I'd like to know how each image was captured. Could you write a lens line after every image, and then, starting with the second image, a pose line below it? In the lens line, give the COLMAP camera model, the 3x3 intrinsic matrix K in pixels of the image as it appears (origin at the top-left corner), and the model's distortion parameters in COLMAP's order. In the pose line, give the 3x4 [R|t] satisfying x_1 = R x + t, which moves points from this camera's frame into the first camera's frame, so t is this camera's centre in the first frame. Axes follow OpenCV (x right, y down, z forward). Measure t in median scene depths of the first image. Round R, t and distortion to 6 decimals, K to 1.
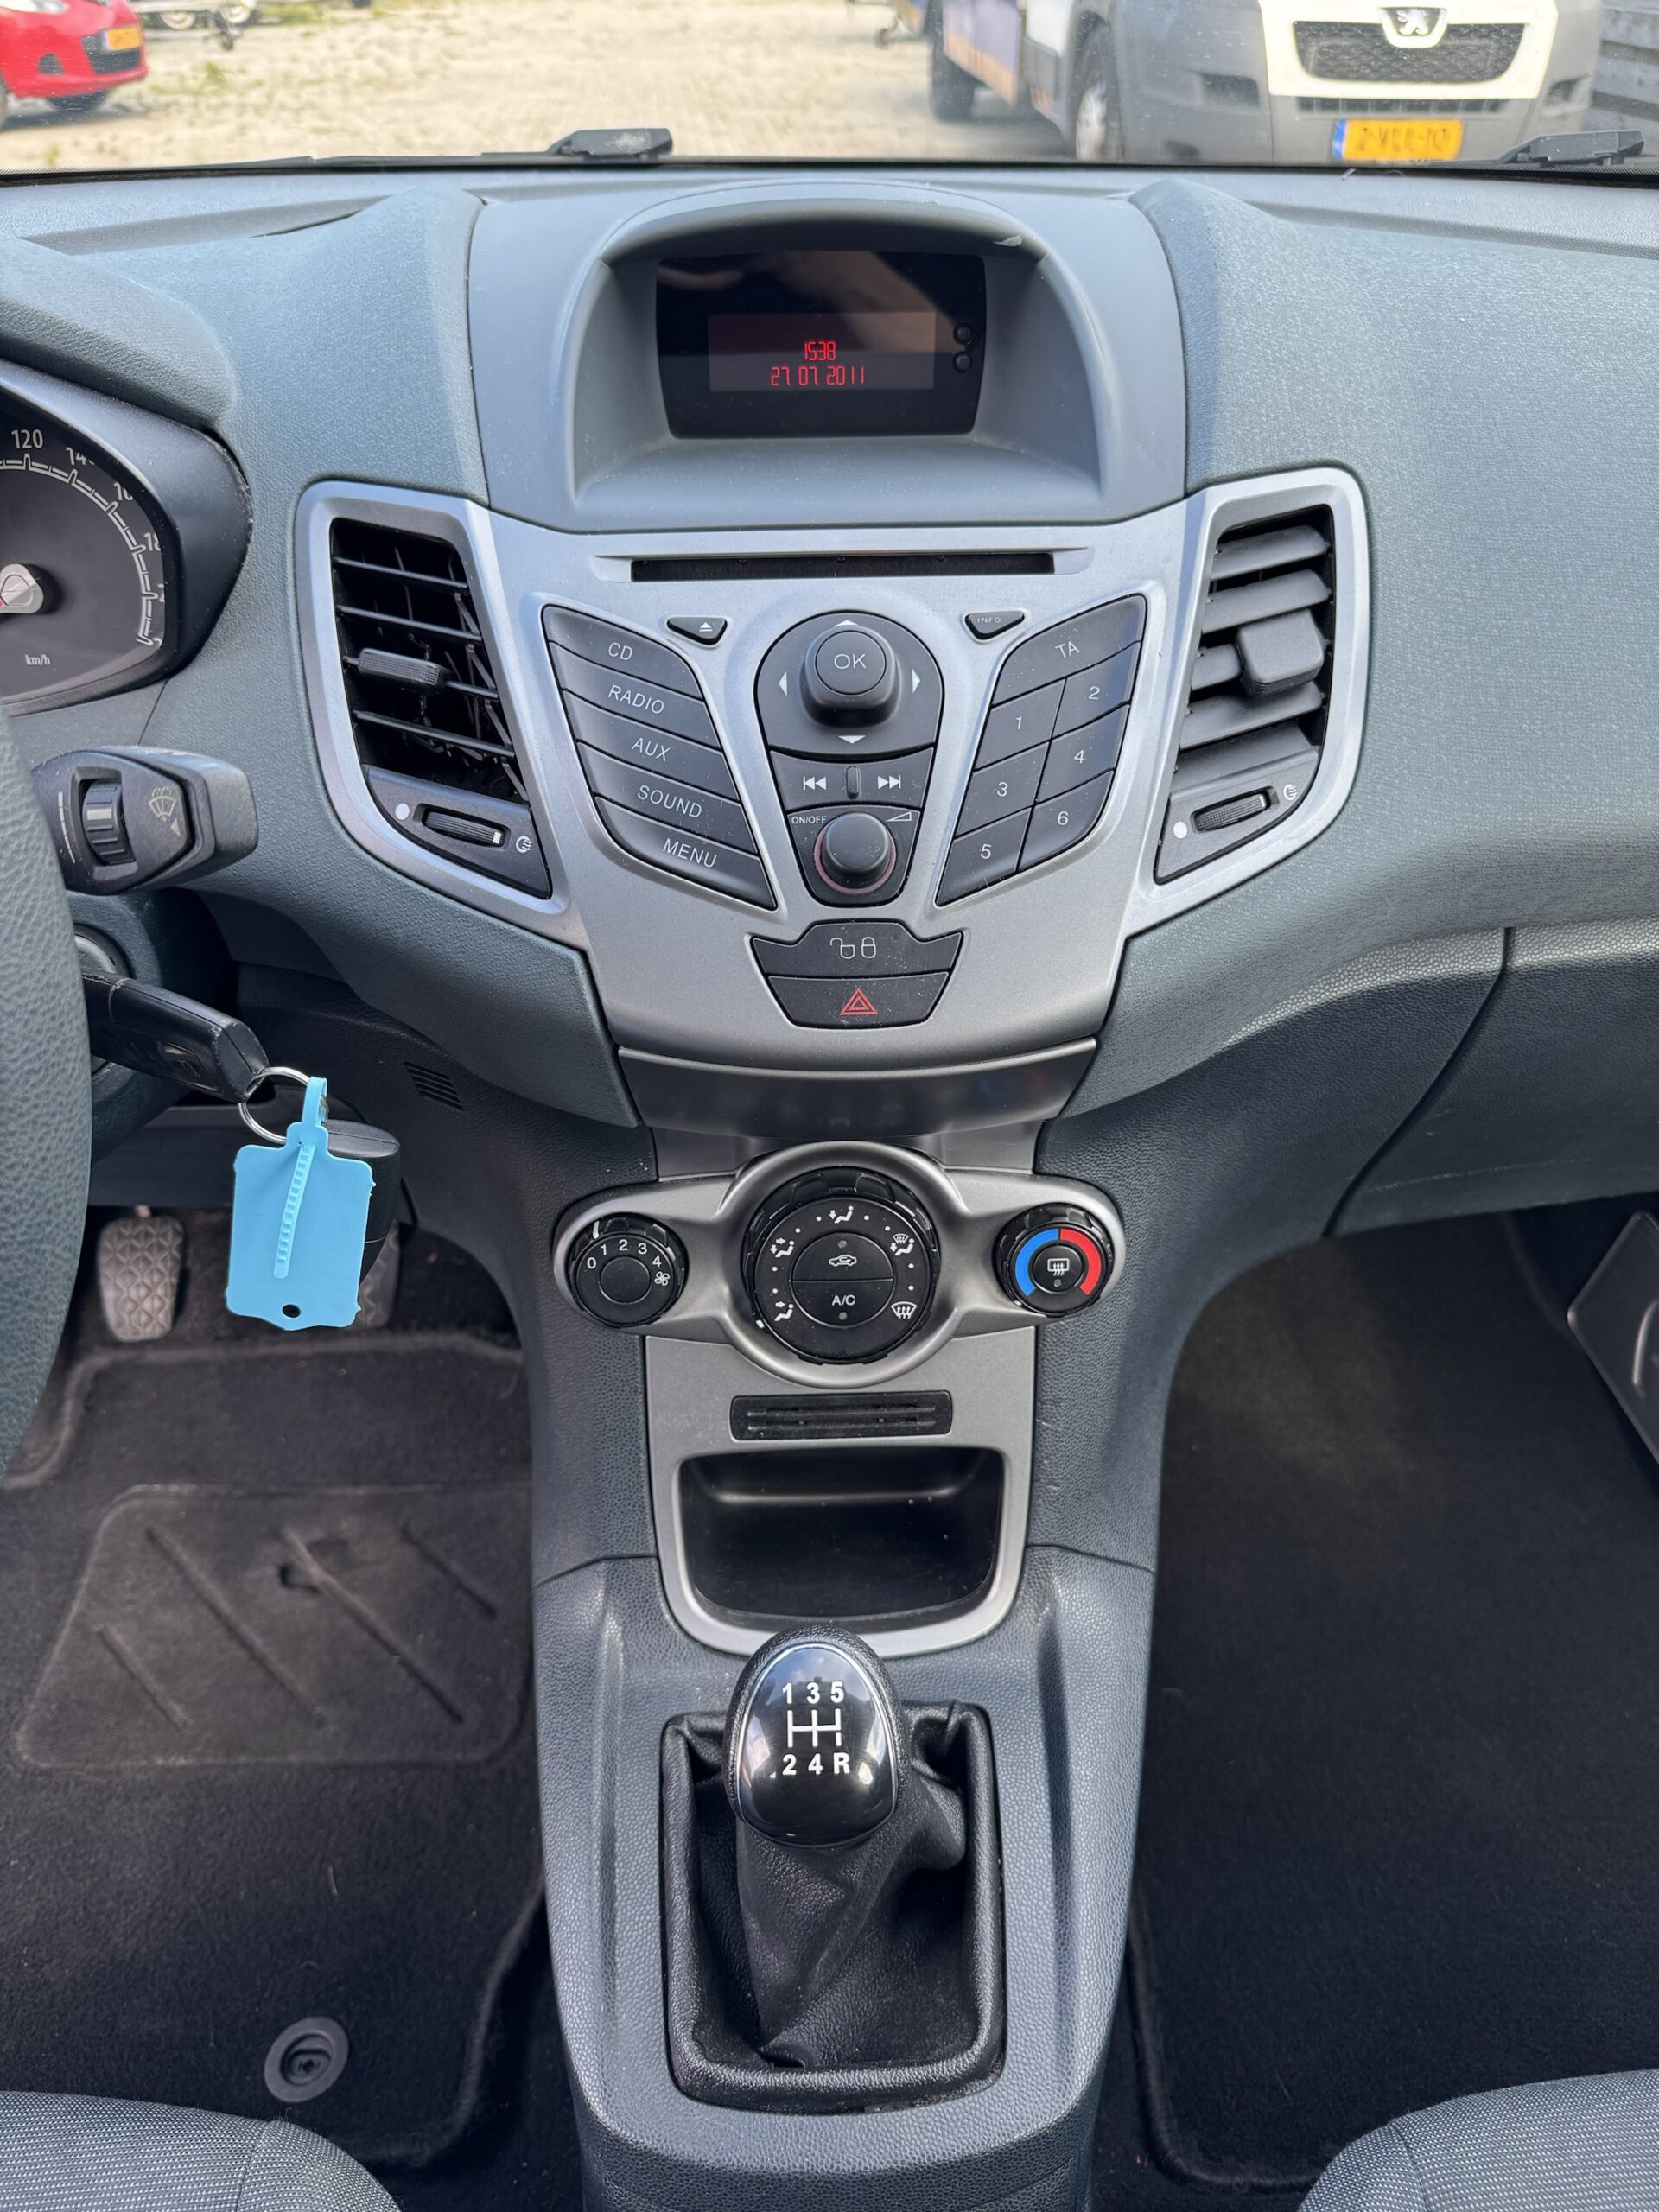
lens RADIAL K [[1553.8, 0, 823.2], [0, 1553.8, 1084.4], [0, 0, 1]] dist [0.000968, -0.014128]
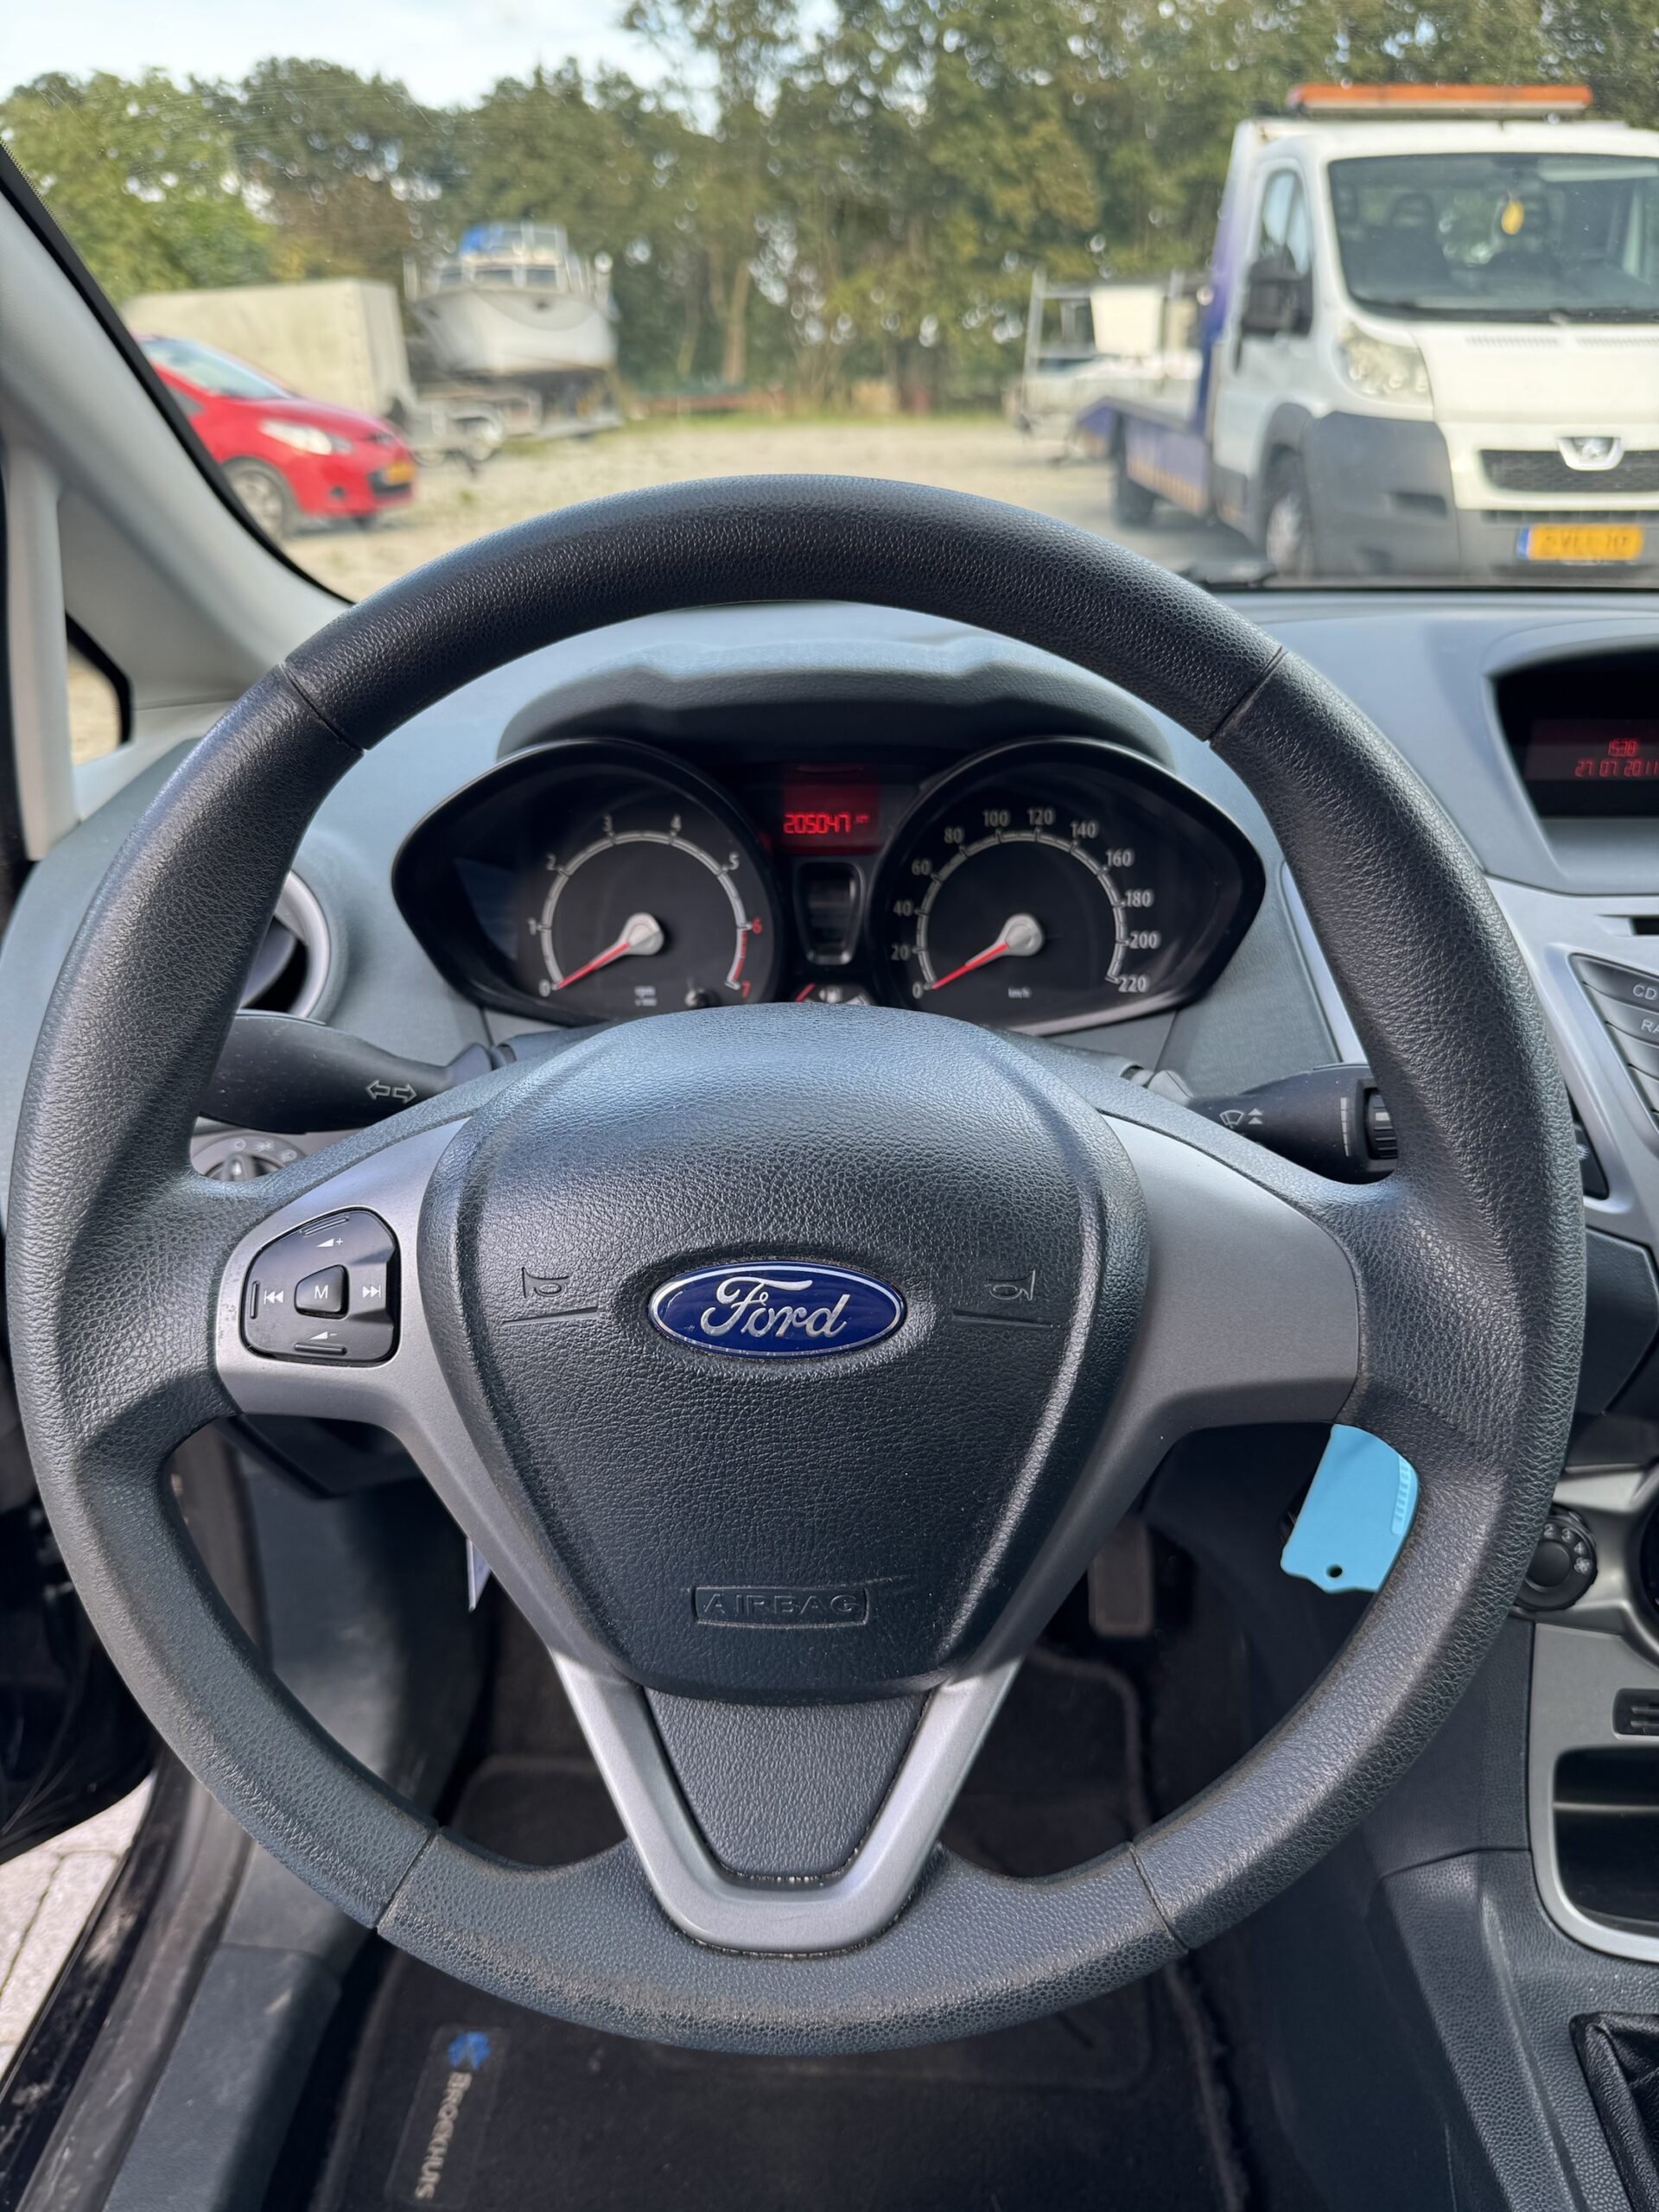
lens RADIAL K [[1553.8, 0, 831.7], [0, 1553.8, 1112.9], [0, 0, 1]] dist [0.000968, -0.014128]
pose [[0.996340, 0.020615, -0.082957, -0.334055], [-0.036494, 0.980179, -0.194722, 0.030128], [0.077298, 0.197037, 0.977344, -0.087163]]
